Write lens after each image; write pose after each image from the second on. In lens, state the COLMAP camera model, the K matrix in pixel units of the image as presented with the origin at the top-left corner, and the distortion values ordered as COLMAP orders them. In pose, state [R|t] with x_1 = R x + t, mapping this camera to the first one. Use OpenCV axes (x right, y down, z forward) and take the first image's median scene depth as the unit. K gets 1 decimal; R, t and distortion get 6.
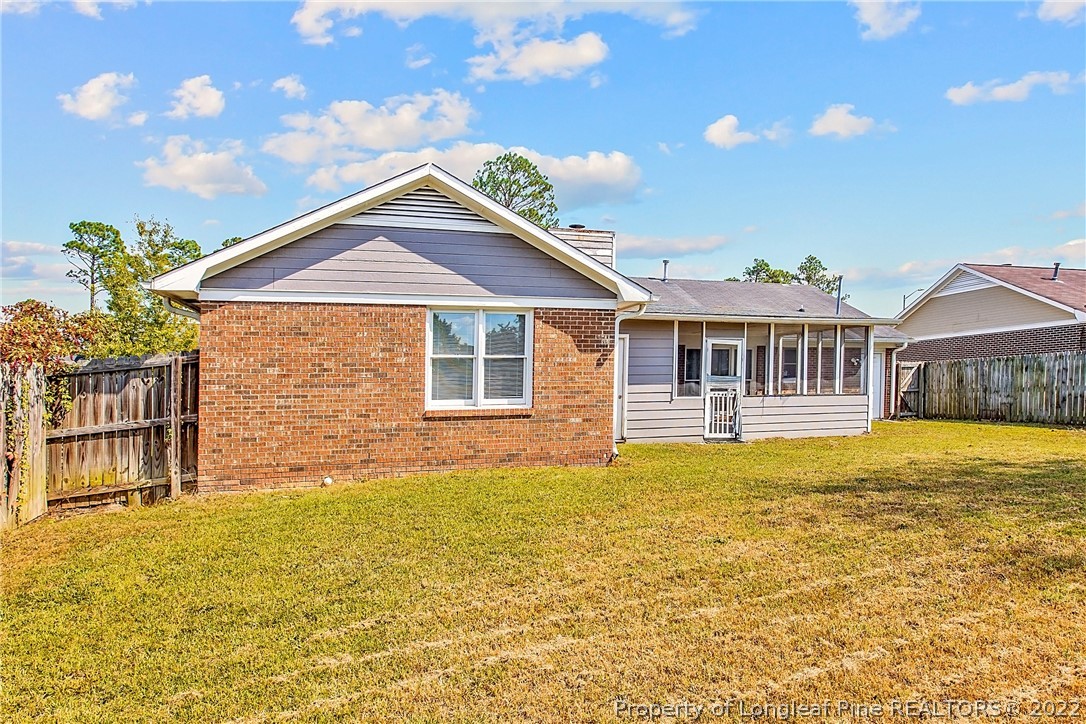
lens RADIAL K [[582.8, 0, 444.9], [0, 582.8, 357.4], [0, 0, 1]] dist [-0.020322, -0.000180]
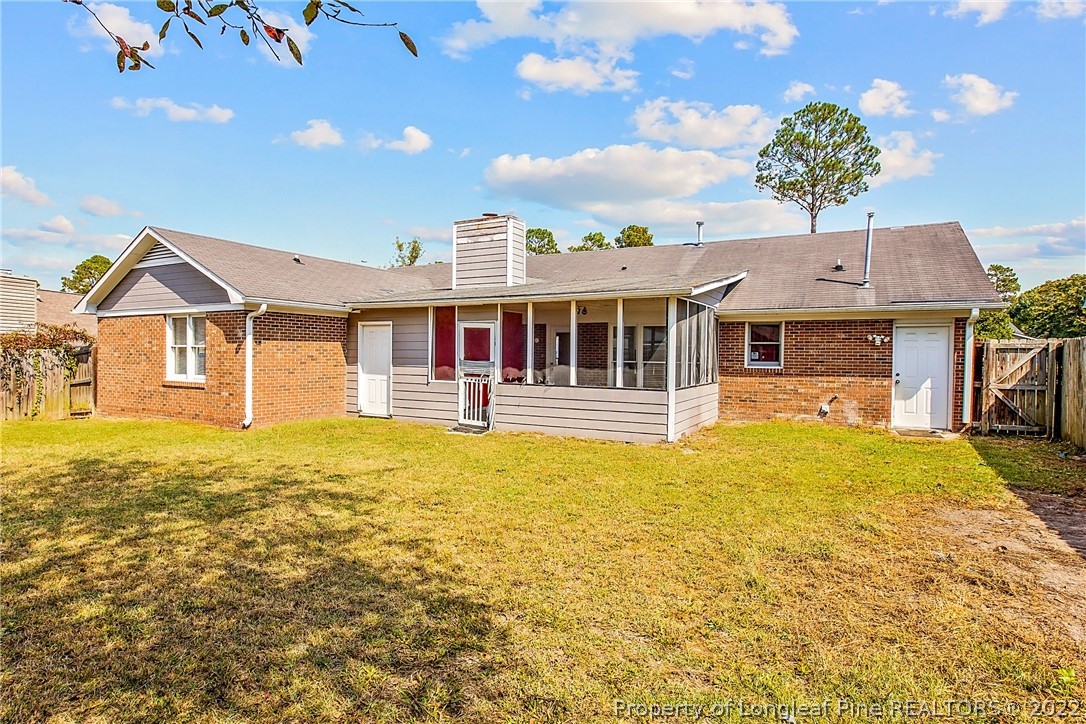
lens RADIAL K [[494.0, 0, 525.4], [0, 494.0, 321.6], [0, 0, 1]] dist [-0.018847, 0.000123]
pose [[0.763391, -0.023163, -0.645521, 1.473735], [0.020770, 0.999720, -0.011310, -0.030424], [0.645602, -0.004773, 0.763659, 0.587719]]
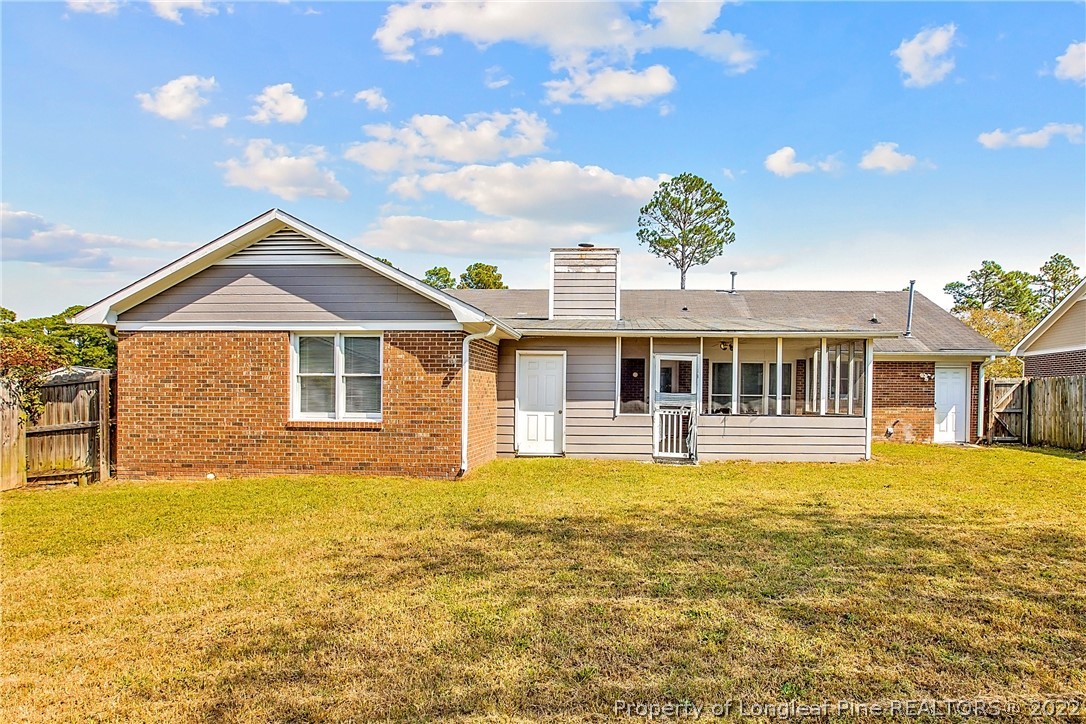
lens RADIAL K [[516.2, 0, 533.3], [0, 516.2, 356.2], [0, 0, 1]] dist [-0.018785, -0.000330]
pose [[0.959376, -0.002406, -0.282120, 0.680324], [-0.002109, 0.999875, -0.015700, -0.021754], [0.282123, 0.015657, 0.959251, 0.146782]]
